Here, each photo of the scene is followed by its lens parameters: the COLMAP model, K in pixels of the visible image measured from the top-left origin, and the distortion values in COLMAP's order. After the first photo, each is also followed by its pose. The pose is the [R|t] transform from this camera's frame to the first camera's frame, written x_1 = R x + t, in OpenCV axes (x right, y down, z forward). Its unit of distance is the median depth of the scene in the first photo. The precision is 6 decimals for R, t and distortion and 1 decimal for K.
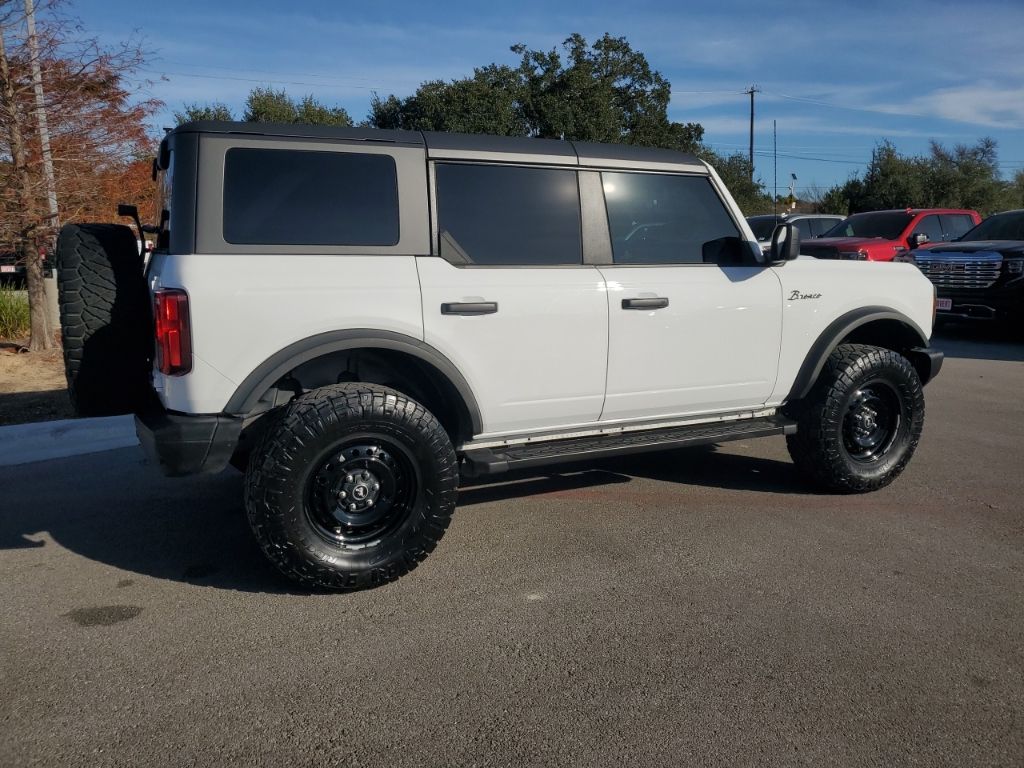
lens RADIAL K [[800.4, 0, 512.0], [0, 800.4, 384.0], [0, 0, 1]] dist [0.025672, 0.001767]
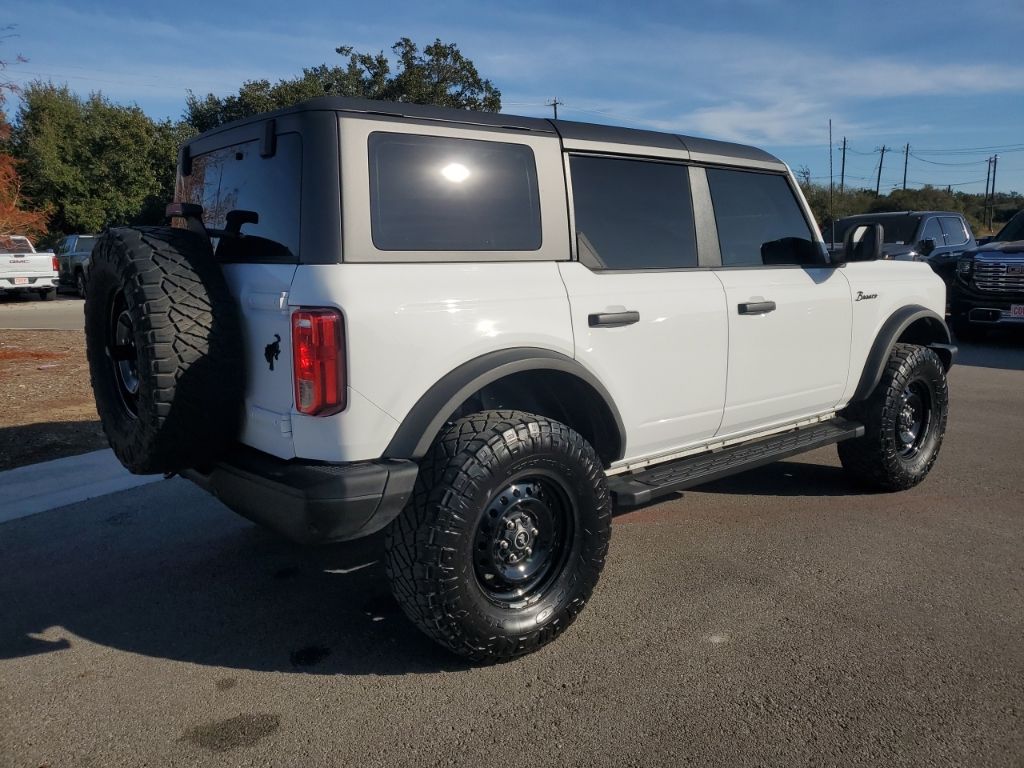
lens RADIAL K [[801.5, 0, 502.5], [0, 801.5, 382.0], [0, 0, 1]] dist [0.025077, 0.006048]
pose [[0.972588, -0.049966, 0.227105, -0.301823], [0.052791, 0.998585, -0.006378, -0.021139], [-0.226465, 0.018193, 0.973849, 0.134309]]
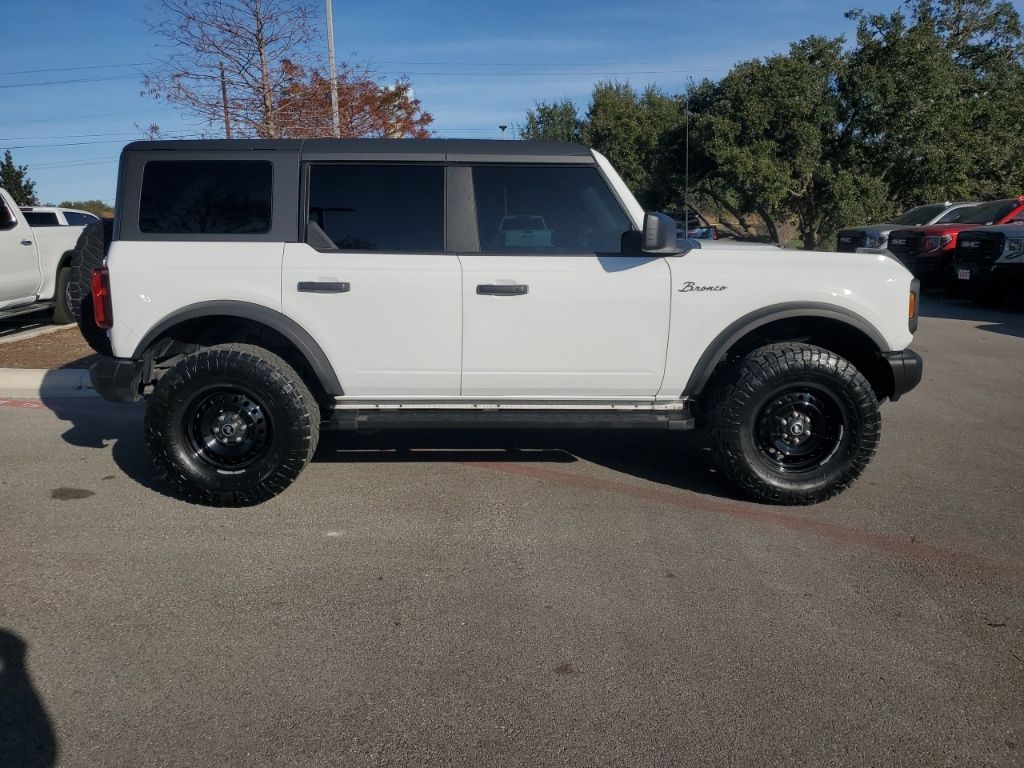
lens RADIAL K [[800.4, 0, 512.0], [0, 800.4, 384.0], [0, 0, 1]] dist [0.025672, 0.001767]
pose [[0.898212, 0.082506, -0.431750, 0.579304], [-0.074992, 0.996589, 0.034433, -0.011025], [0.433118, 0.001450, 0.901336, 0.039646]]
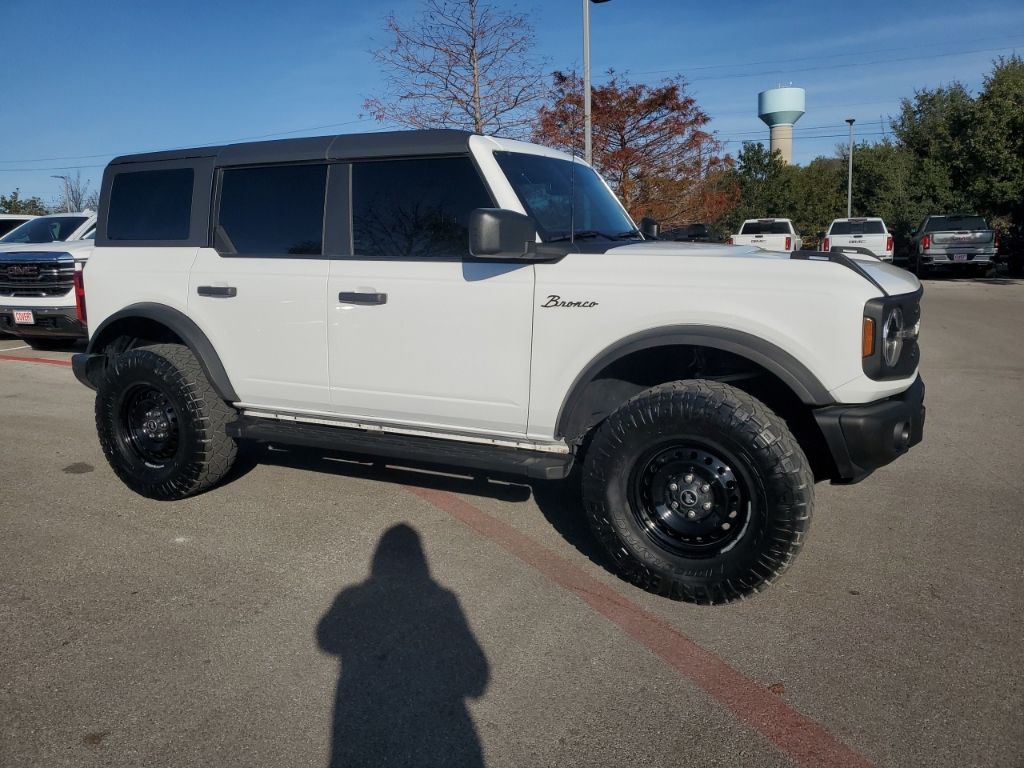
lens RADIAL K [[801.5, 0, 502.5], [0, 801.5, 382.0], [0, 0, 1]] dist [0.025077, 0.006048]
pose [[0.601397, 0.133207, -0.787767, 0.924378], [-0.128588, 0.989287, 0.069116, -0.079798], [0.788534, 0.059731, 0.612083, 0.491504]]
